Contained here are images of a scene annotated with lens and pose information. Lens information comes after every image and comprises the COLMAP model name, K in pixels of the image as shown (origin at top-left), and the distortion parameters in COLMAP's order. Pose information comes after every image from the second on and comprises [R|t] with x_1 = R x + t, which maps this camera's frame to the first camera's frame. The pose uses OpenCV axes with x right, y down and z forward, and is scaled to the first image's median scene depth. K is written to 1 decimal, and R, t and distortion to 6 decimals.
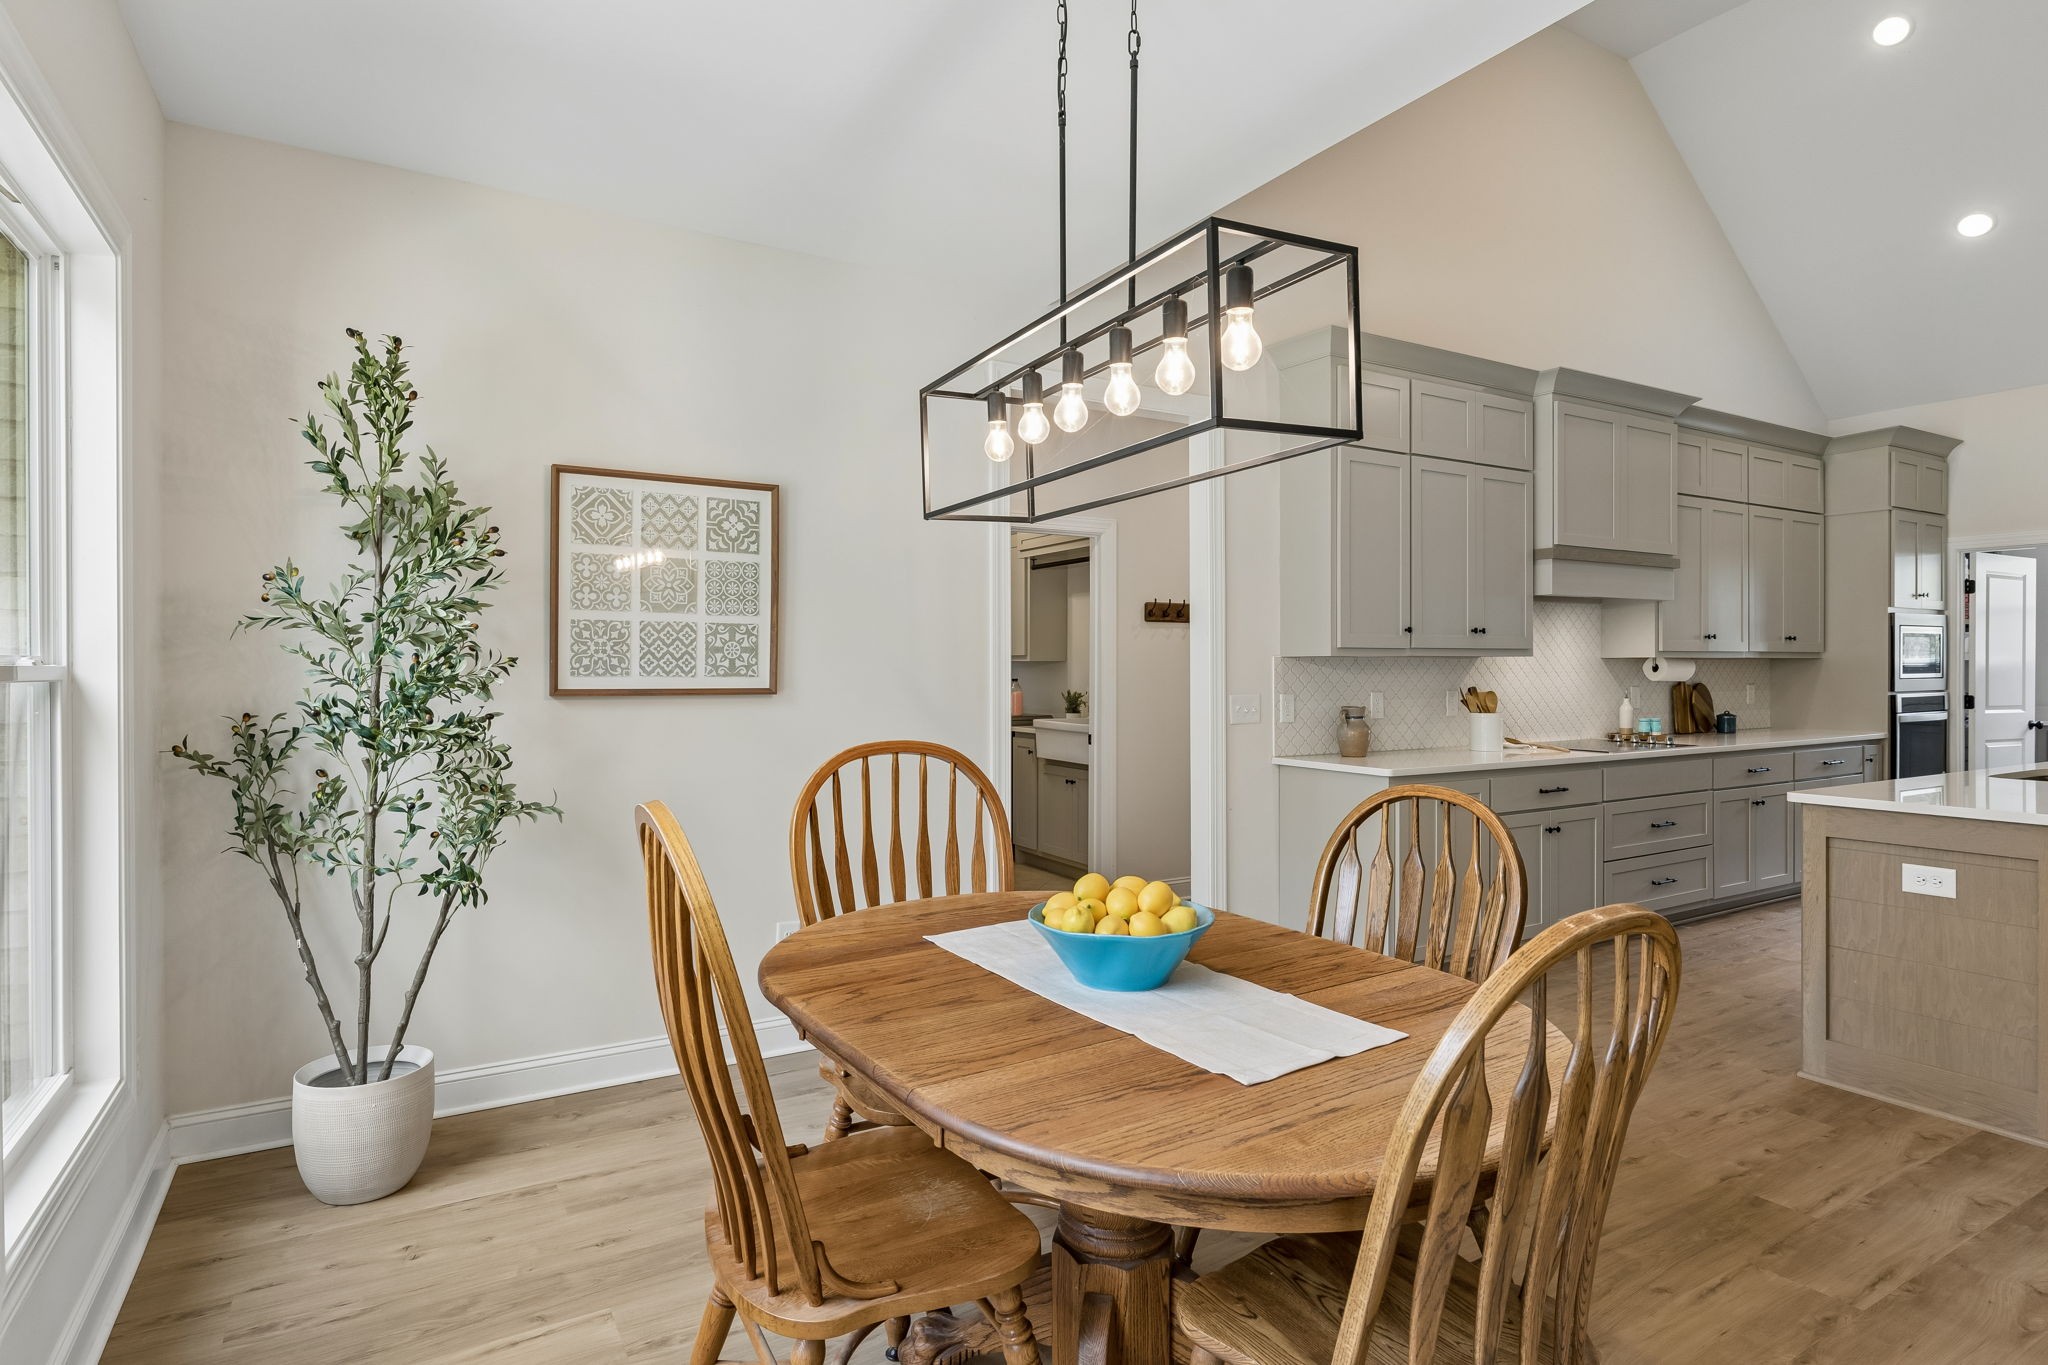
lens RADIAL K [[1141.5, 0, 1011.7], [0, 1141.5, 669.4], [0, 0, 1]] dist [-0.001660, -0.001508]
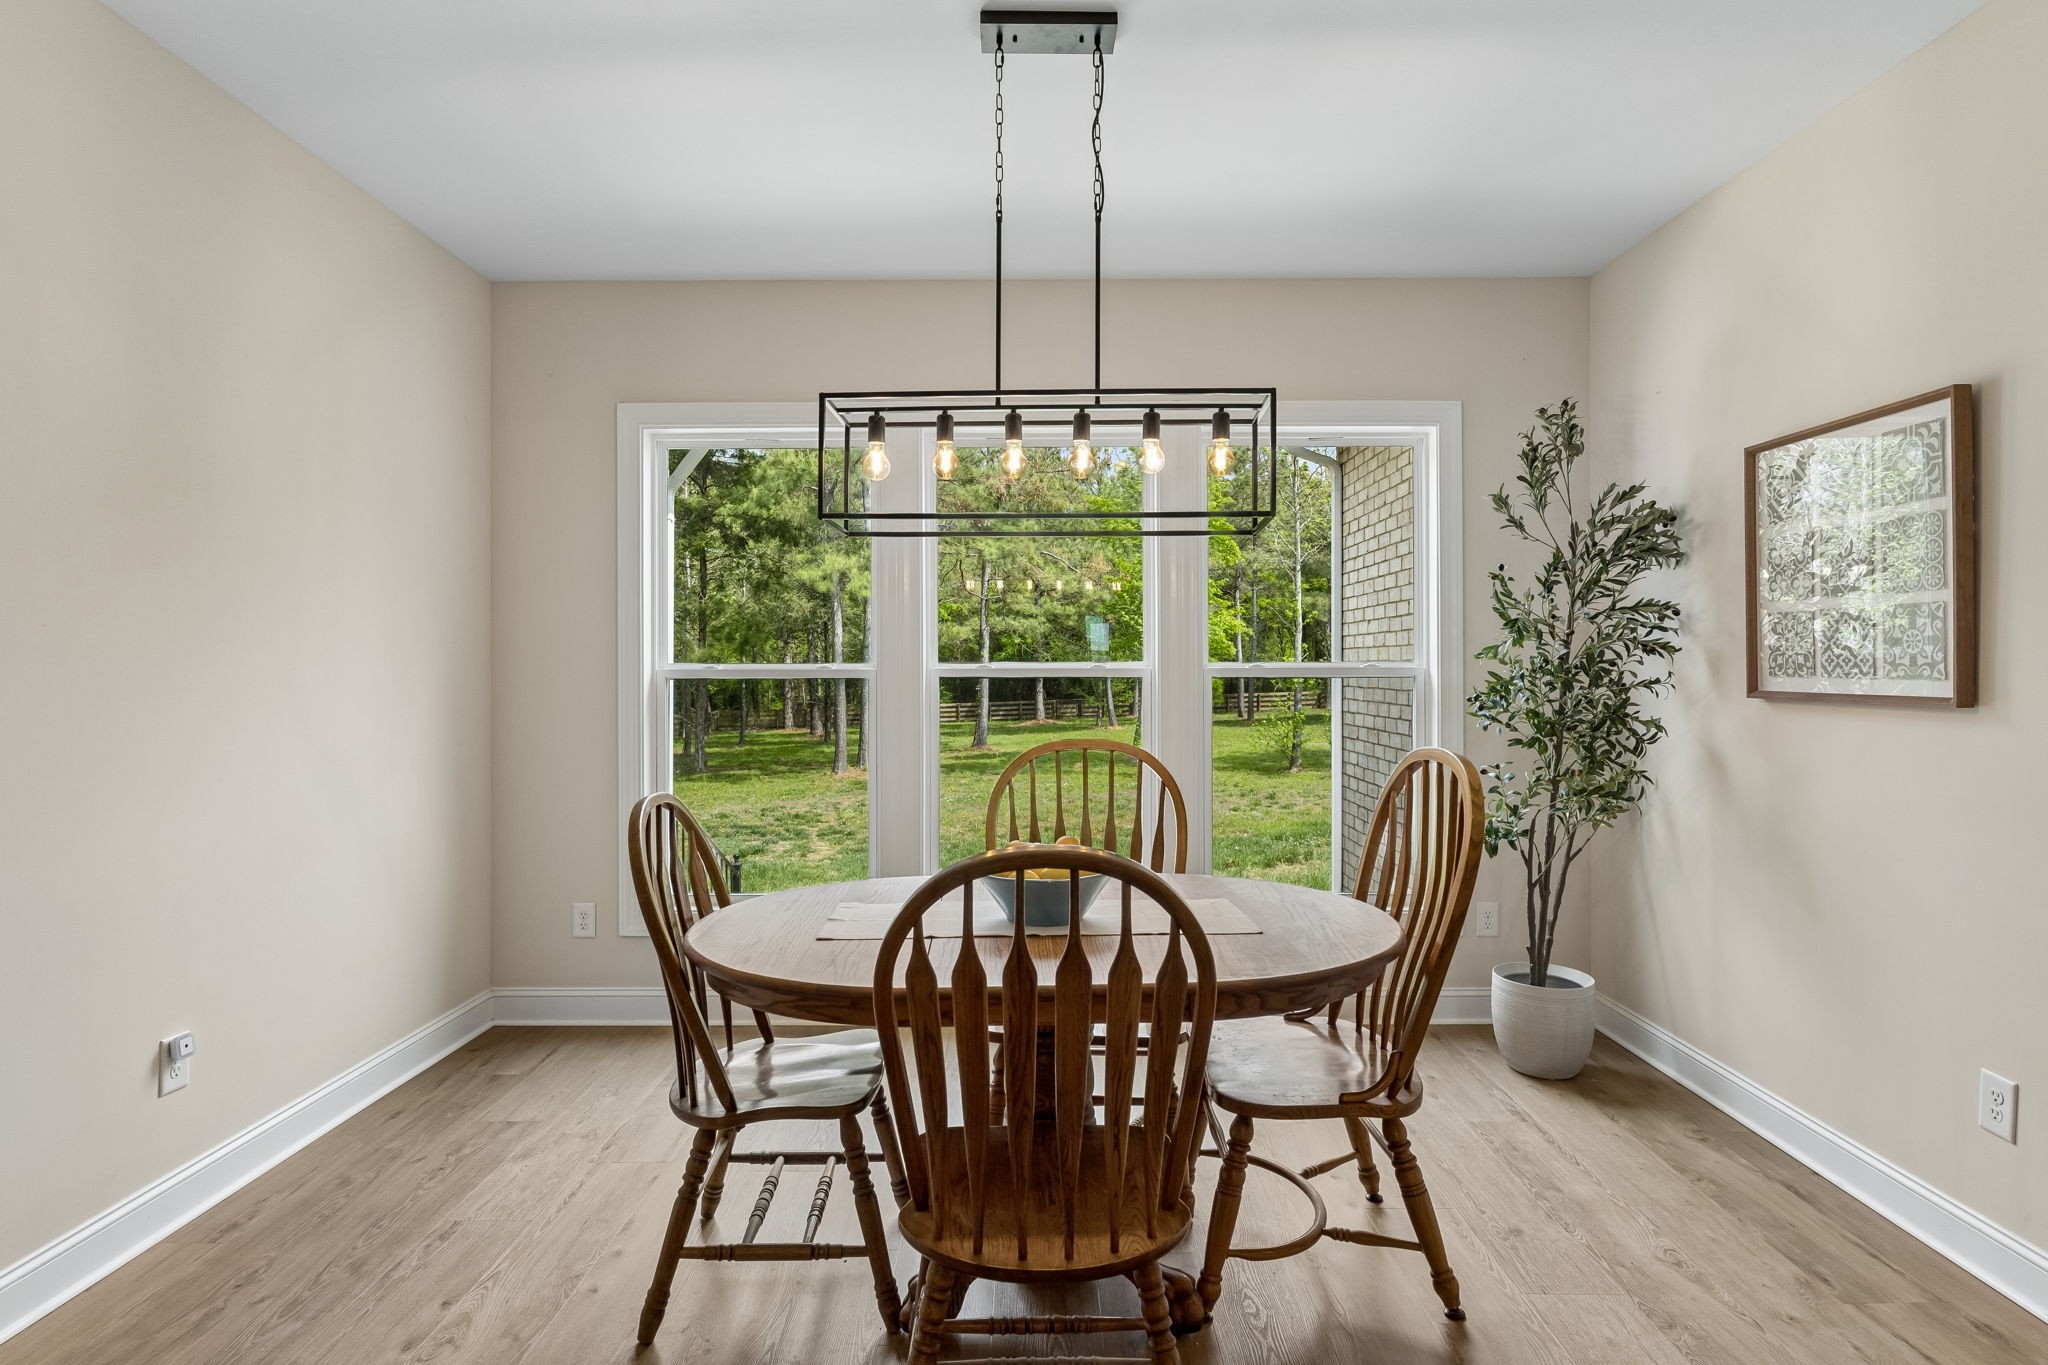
lens RADIAL K [[1141.5, 0, 1011.7], [0, 1141.5, 669.4], [0, 0, 1]] dist [-0.001660, -0.001508]
pose [[-0.551882, 0.004097, -0.833912, 0.678443], [0.006590, 0.999978, 0.000551, -0.004045], [0.833896, -0.005191, -0.551897, 0.978957]]
